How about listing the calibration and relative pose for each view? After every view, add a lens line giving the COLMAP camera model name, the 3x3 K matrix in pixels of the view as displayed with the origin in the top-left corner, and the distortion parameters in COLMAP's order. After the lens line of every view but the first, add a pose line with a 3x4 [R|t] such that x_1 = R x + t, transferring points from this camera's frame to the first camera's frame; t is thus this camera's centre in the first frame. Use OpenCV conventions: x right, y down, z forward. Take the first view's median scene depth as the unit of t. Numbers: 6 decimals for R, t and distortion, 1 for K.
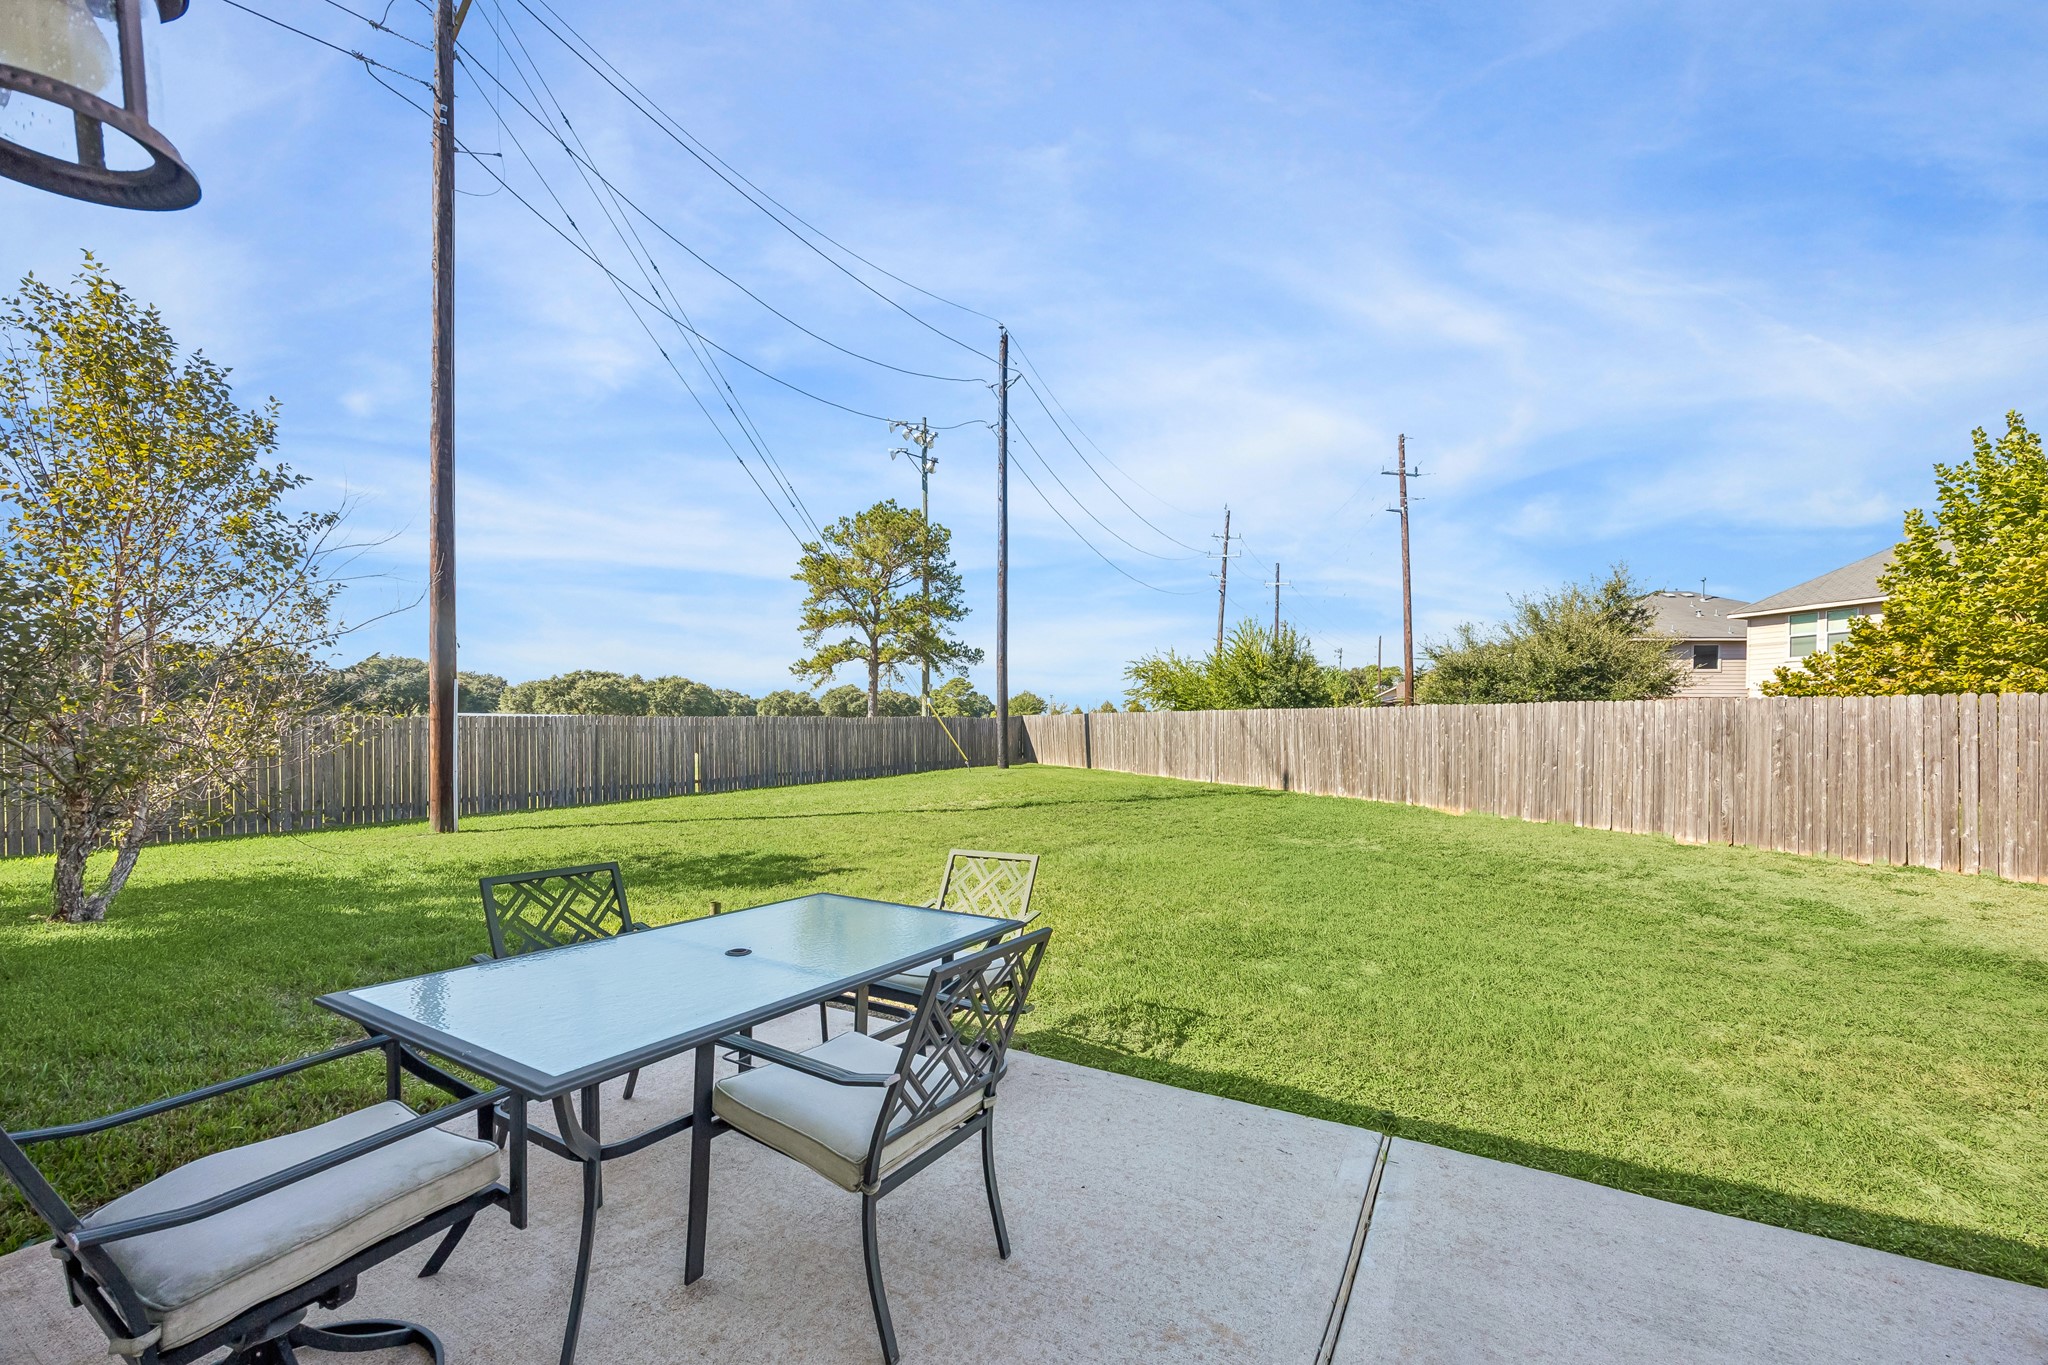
lens RADIAL K [[833.9, 0, 1017.9], [0, 833.9, 732.8], [0, 0, 1]] dist [-0.001875, -0.000403]
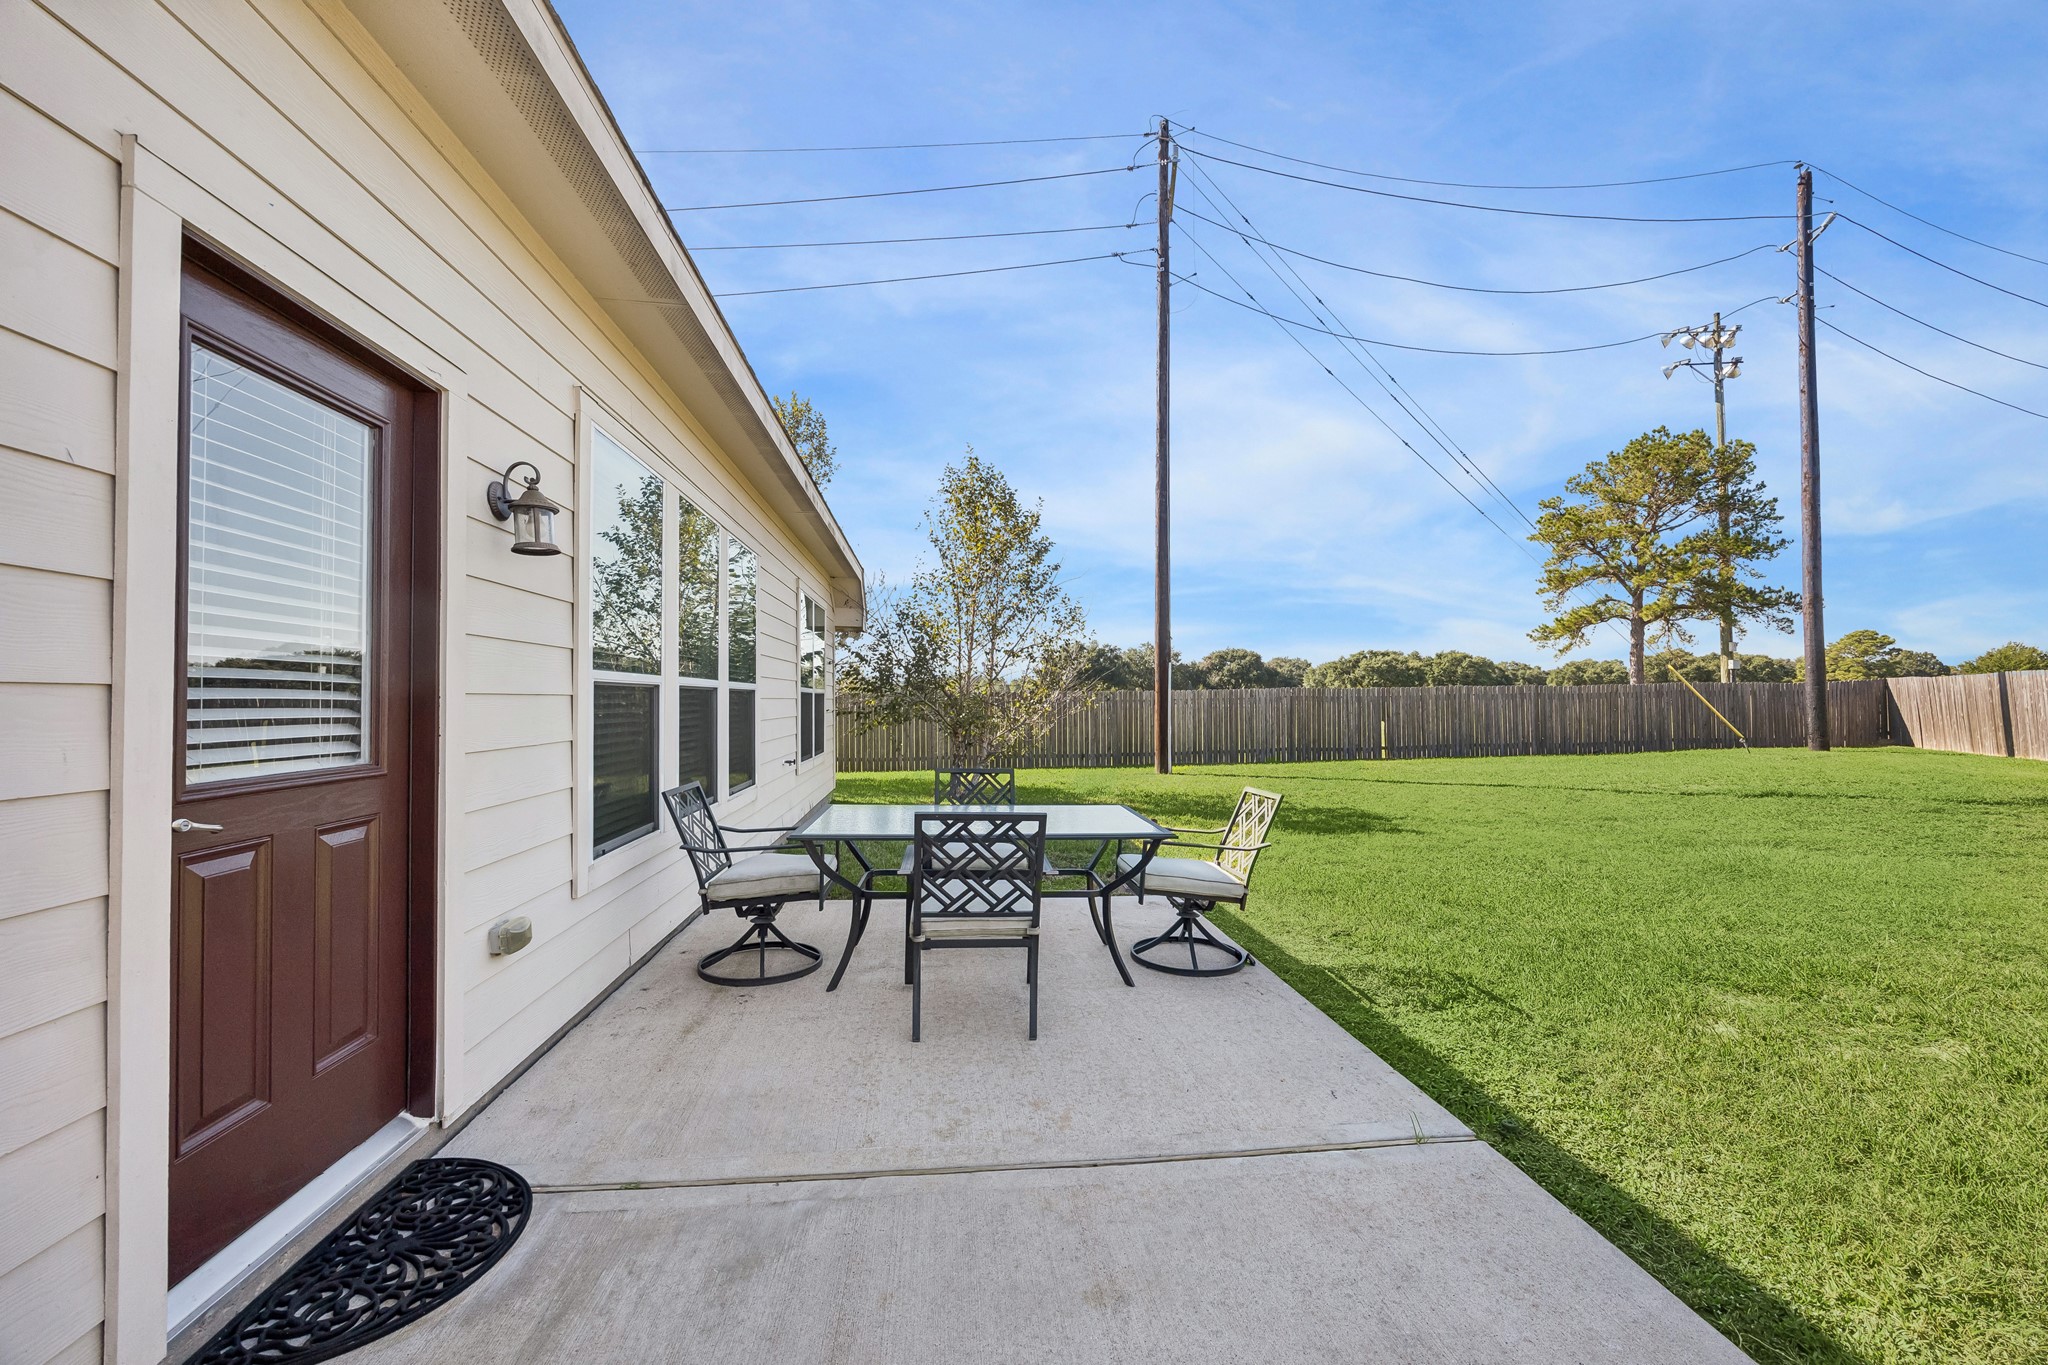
lens RADIAL K [[800.1, 0, 1032.7], [0, 800.1, 682.6], [0, 0, 1]] dist [-0.001273, -0.000463]
pose [[0.583313, -0.025650, -0.811842, 0.131095], [-0.001789, 0.999458, -0.032863, 0.006179], [0.812245, 0.020622, 0.582951, 0.020149]]
